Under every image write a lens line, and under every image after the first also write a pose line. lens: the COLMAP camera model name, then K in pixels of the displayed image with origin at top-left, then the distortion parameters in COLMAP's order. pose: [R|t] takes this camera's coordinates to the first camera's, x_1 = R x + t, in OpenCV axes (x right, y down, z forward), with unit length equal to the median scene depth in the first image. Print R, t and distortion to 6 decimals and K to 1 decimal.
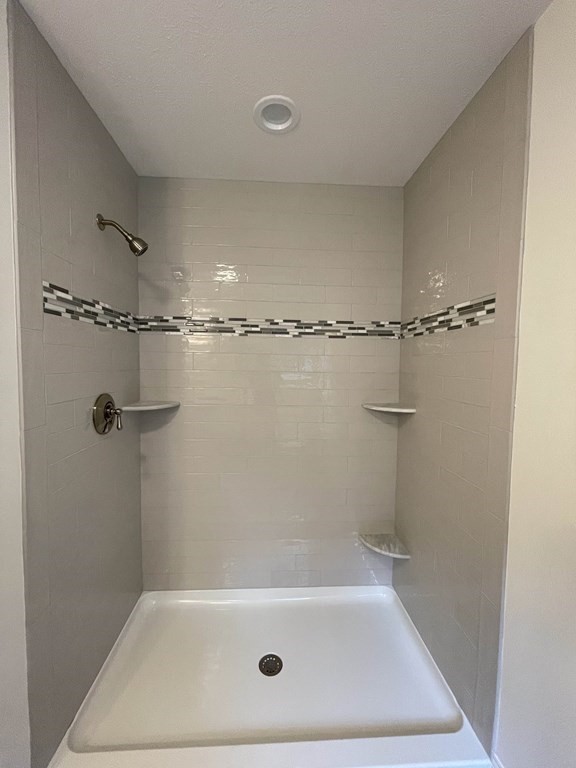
lens RADIAL K [[311.9, 0, 283.4], [0, 311.9, 380.9], [0, 0, 1]] dist [-0.004852, 0.000397]
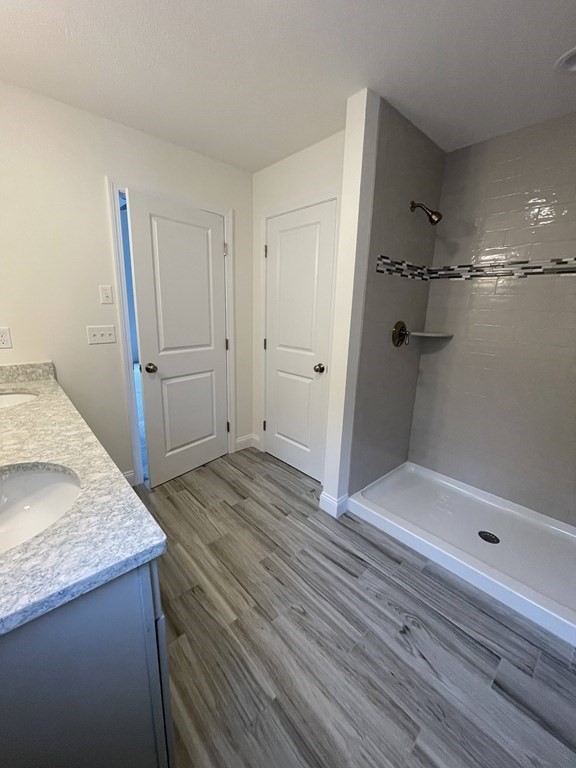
lens RADIAL K [[311.9, 0, 286.8], [0, 311.9, 381.2], [0, 0, 1]] dist [-0.004852, 0.000397]
pose [[0.630195, 0.180898, -0.755070, 0.273512], [-0.061949, 0.981095, 0.183344, 0.073770], [0.773962, -0.068767, 0.629487, -0.411865]]
